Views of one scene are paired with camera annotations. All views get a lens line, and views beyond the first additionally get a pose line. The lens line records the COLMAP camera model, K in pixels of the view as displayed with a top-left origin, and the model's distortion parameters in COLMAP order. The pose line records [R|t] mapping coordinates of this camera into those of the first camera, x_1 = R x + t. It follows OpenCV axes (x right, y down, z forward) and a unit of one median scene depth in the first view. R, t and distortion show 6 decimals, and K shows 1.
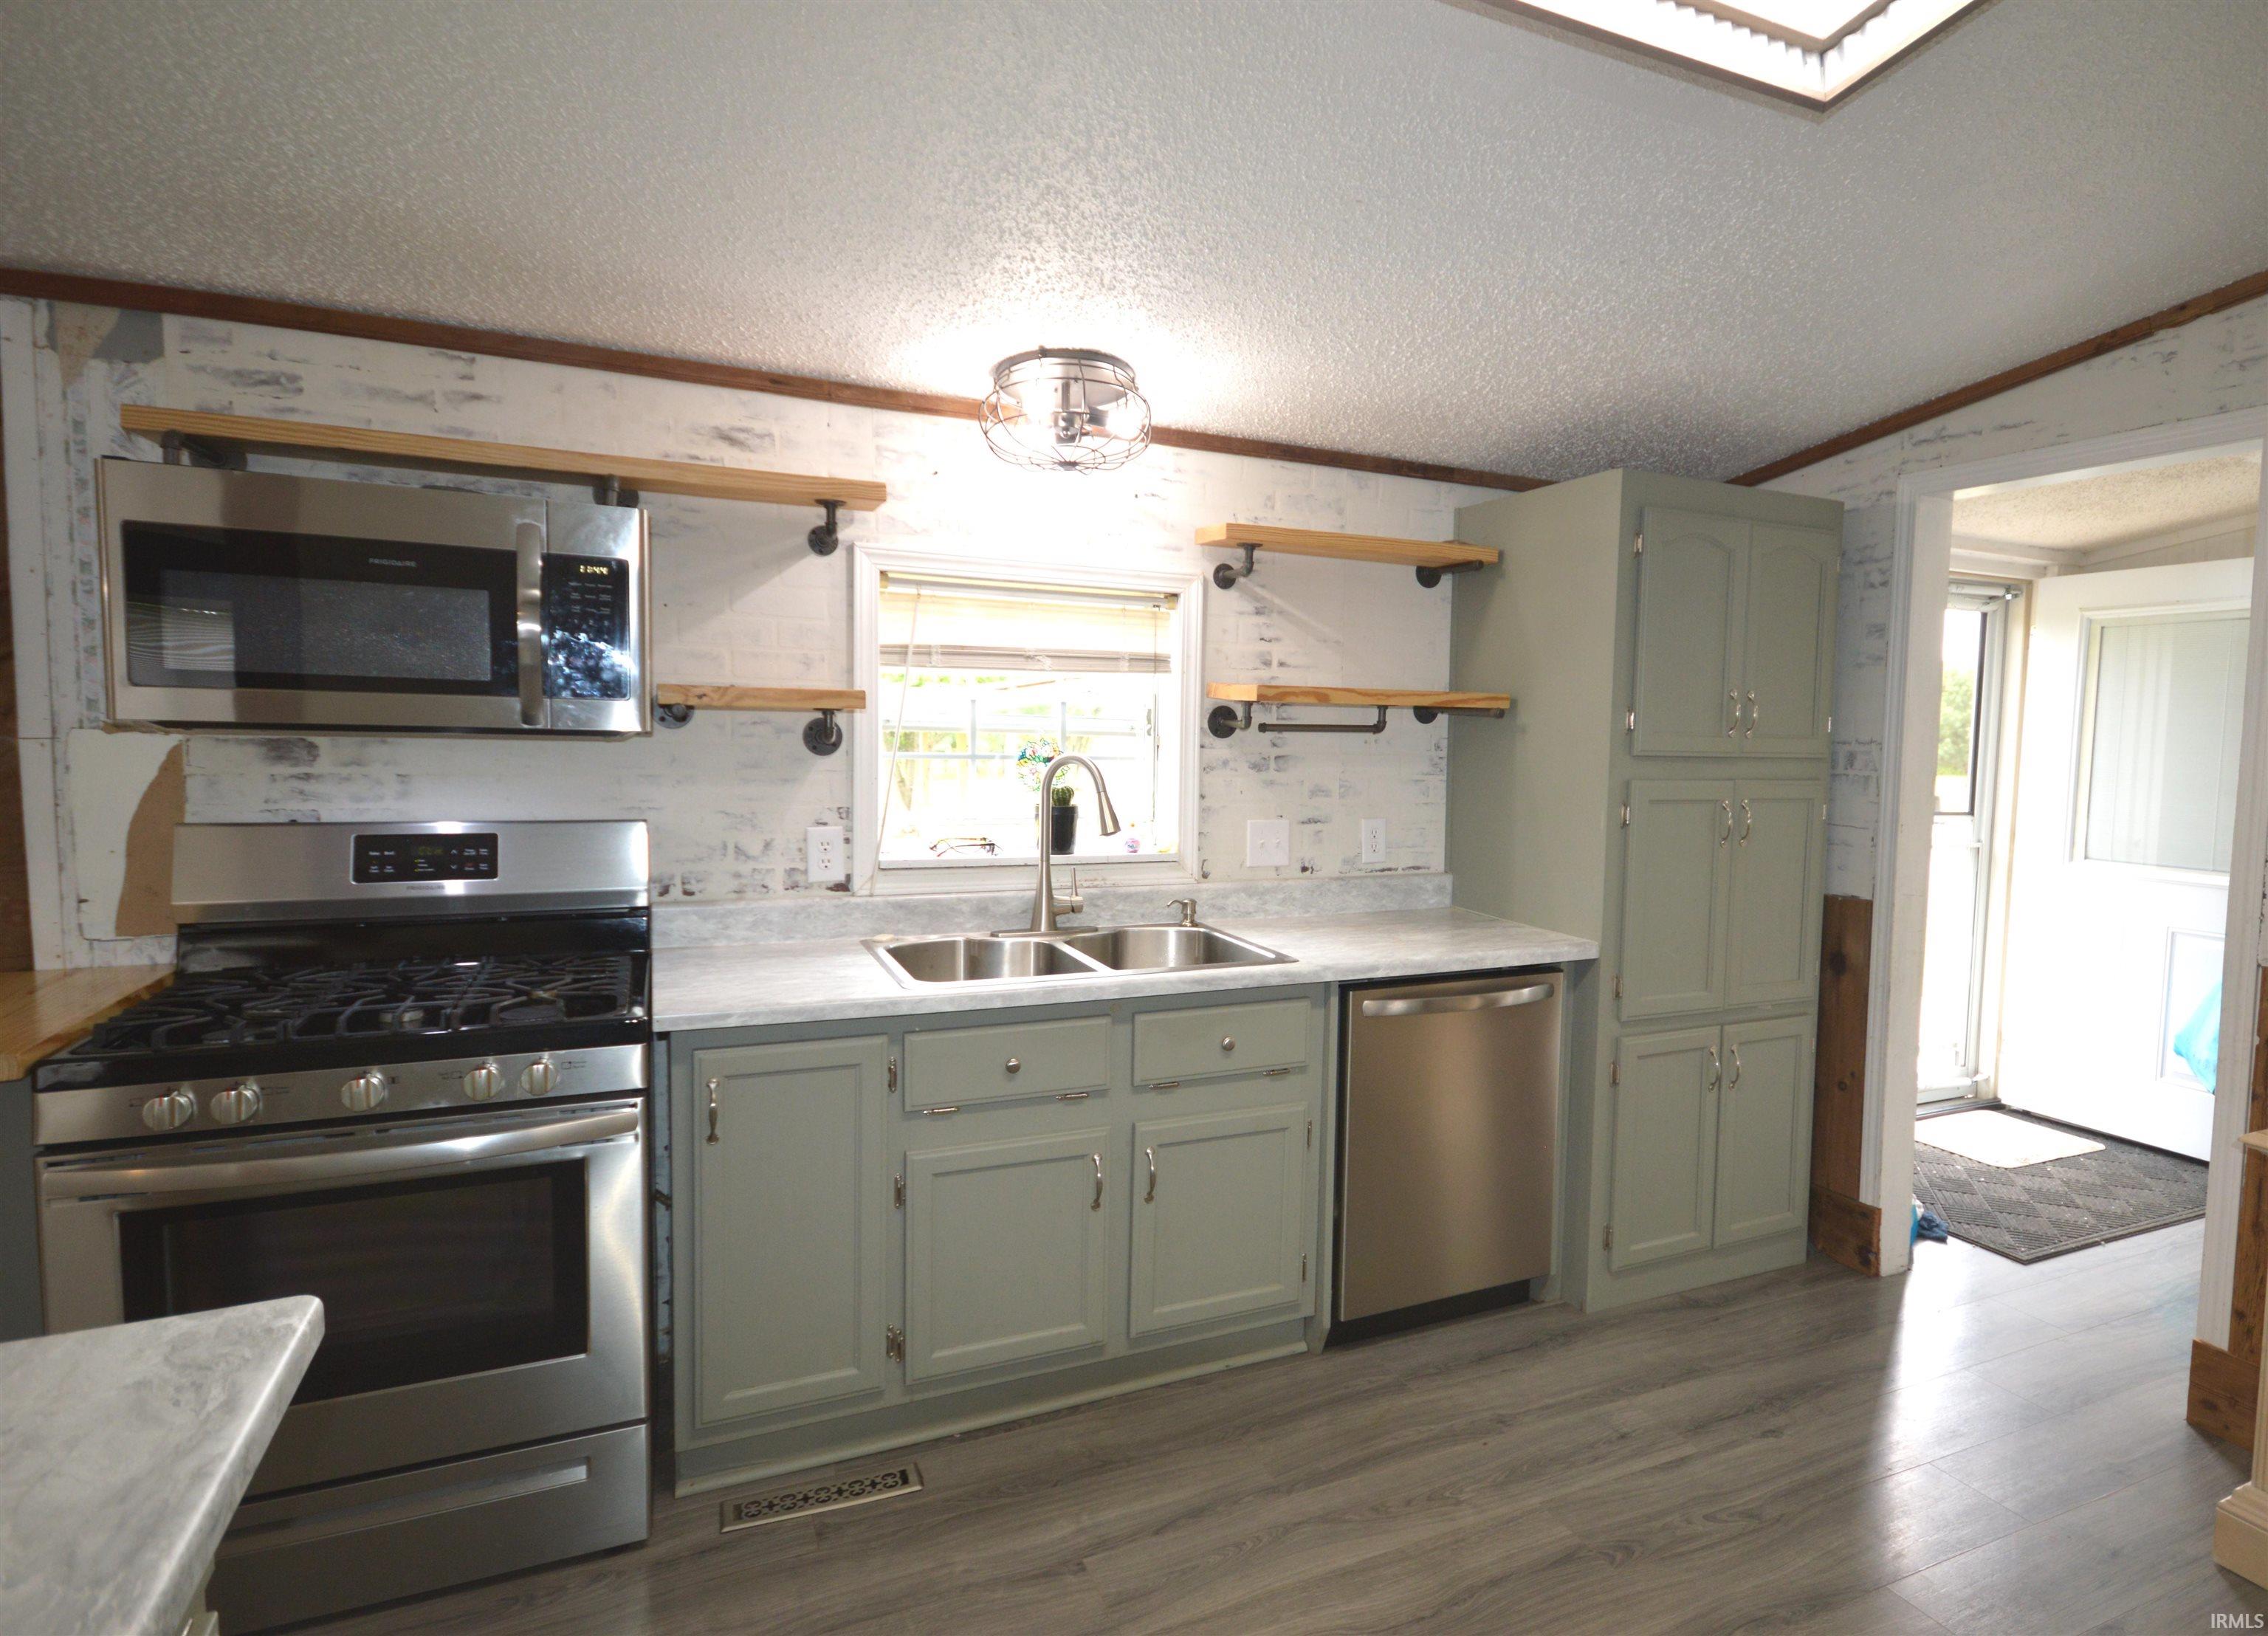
lens RADIAL K [[1210.2, 0, 1133.9], [0, 1210.2, 828.6], [0, 0, 1]] dist [0.007933, -0.000404]
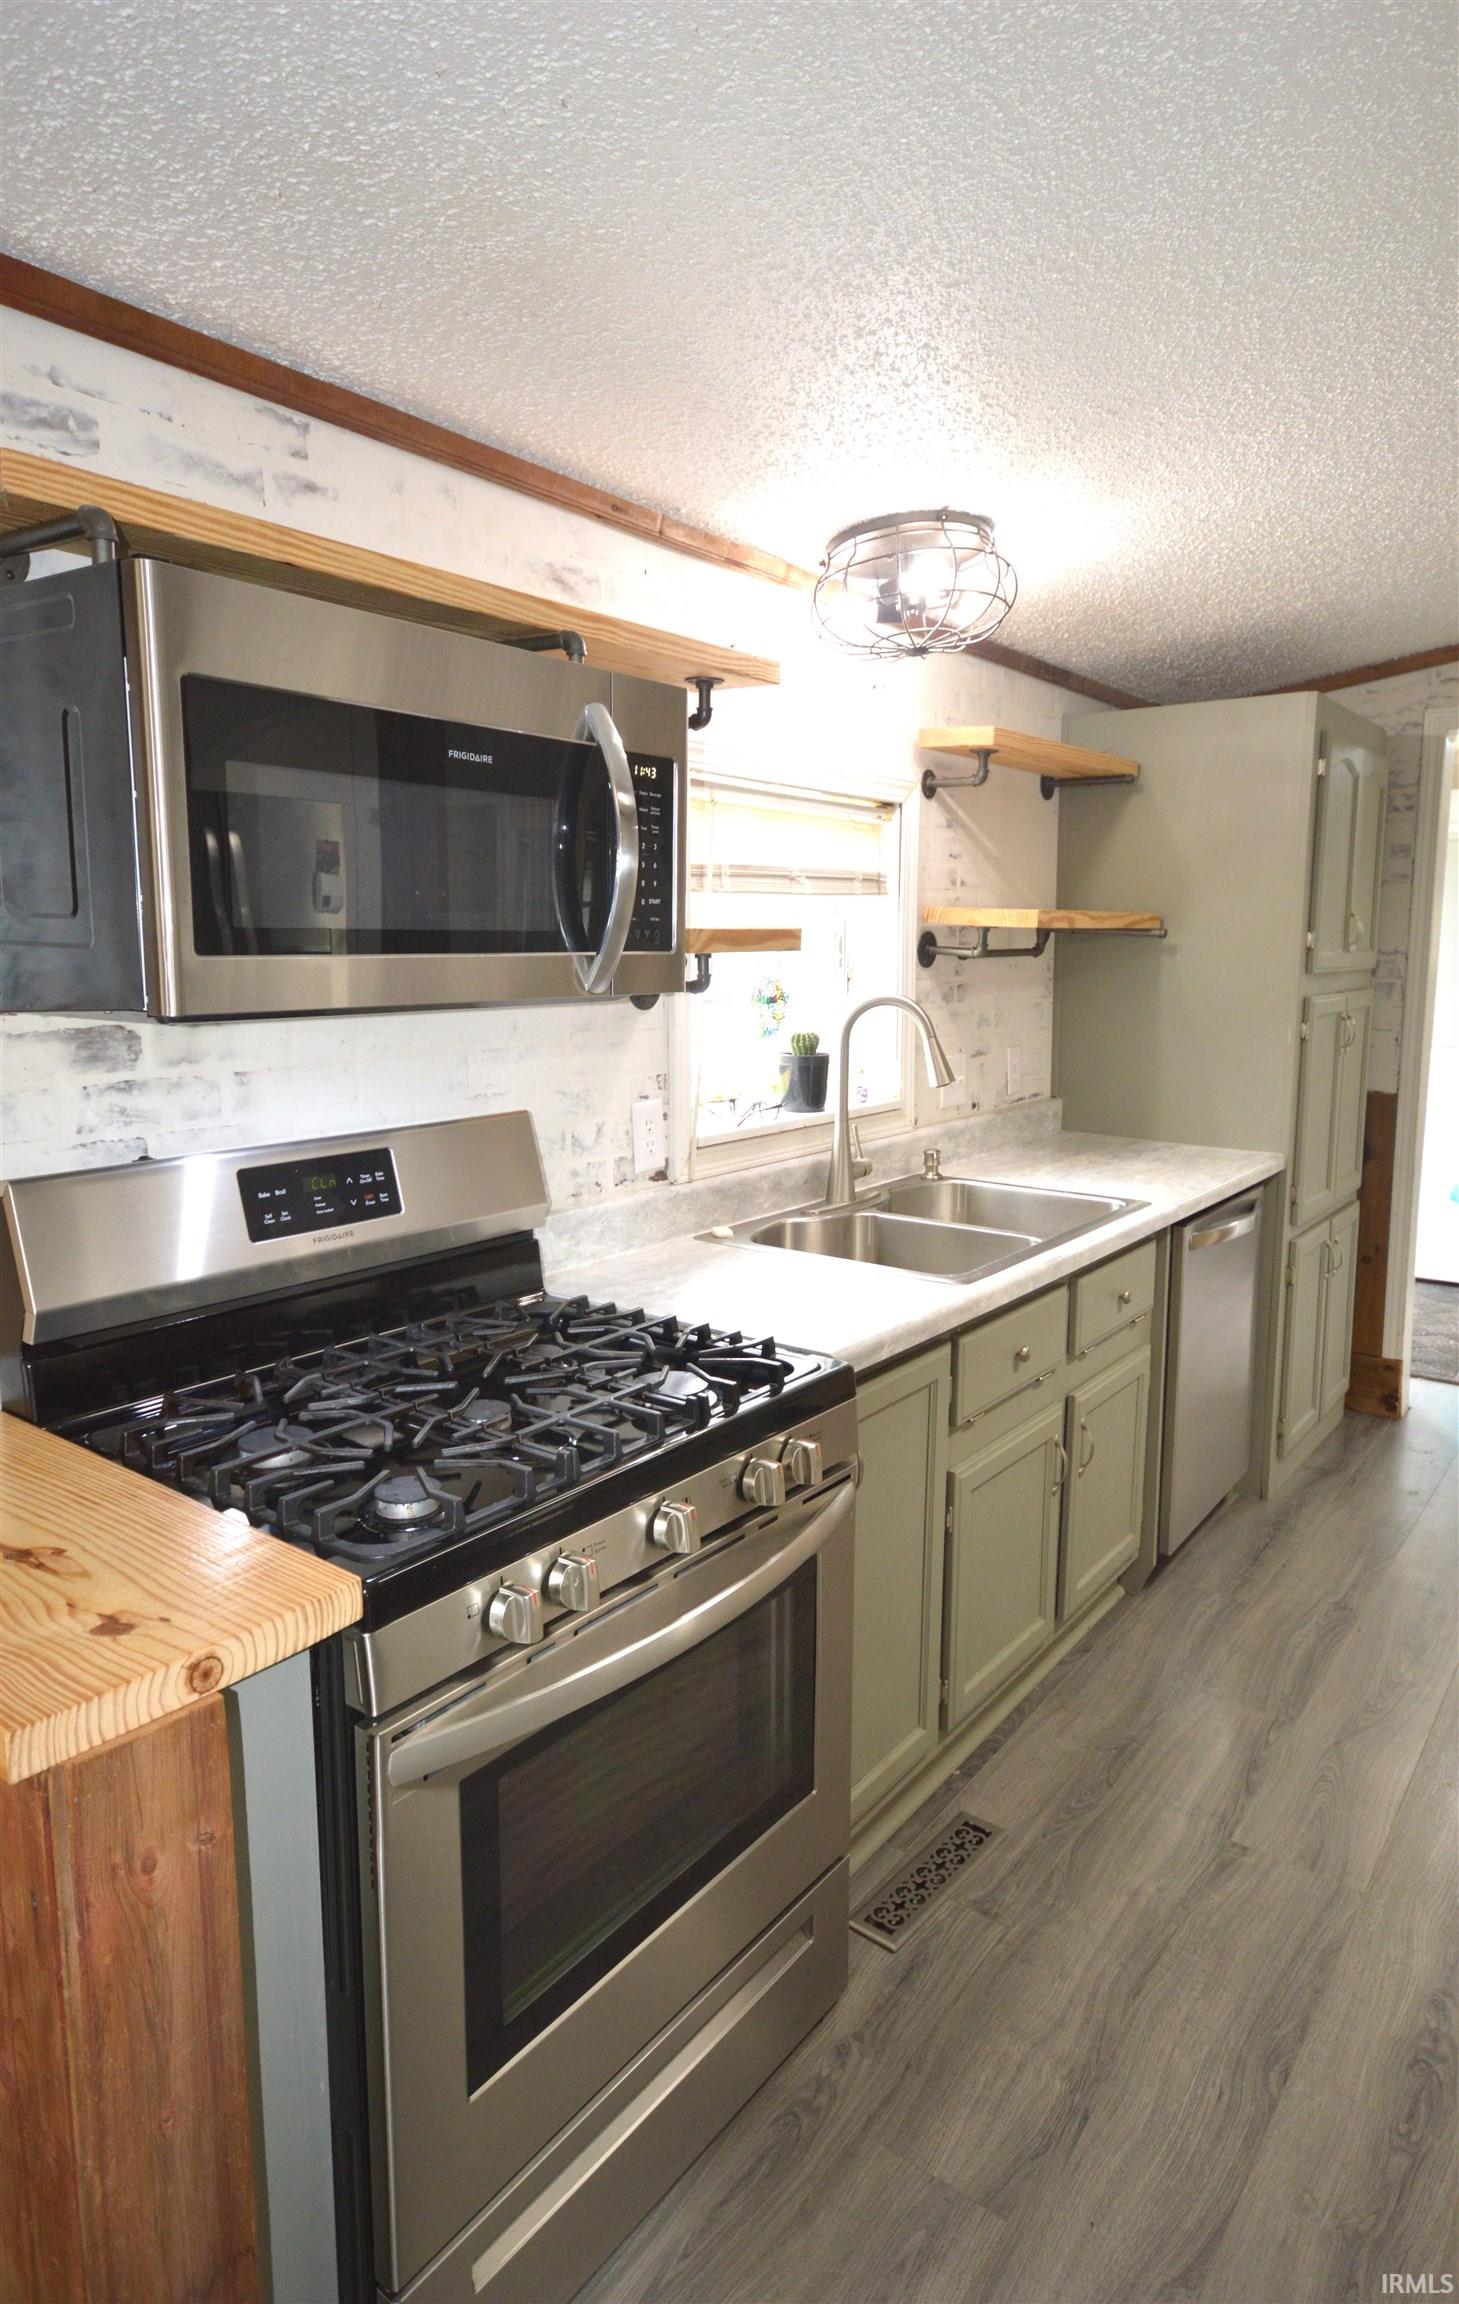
lens RADIAL K [[1379.4, 0, 726.1], [0, 1379.4, 1162.9], [0, 0, 1]] dist [0.013466, 0.002930]
pose [[0.878466, -0.098221, 0.467600, -0.632157], [0.057952, 0.993321, 0.099778, -0.047998], [-0.474277, -0.060553, 0.878290, 0.187371]]
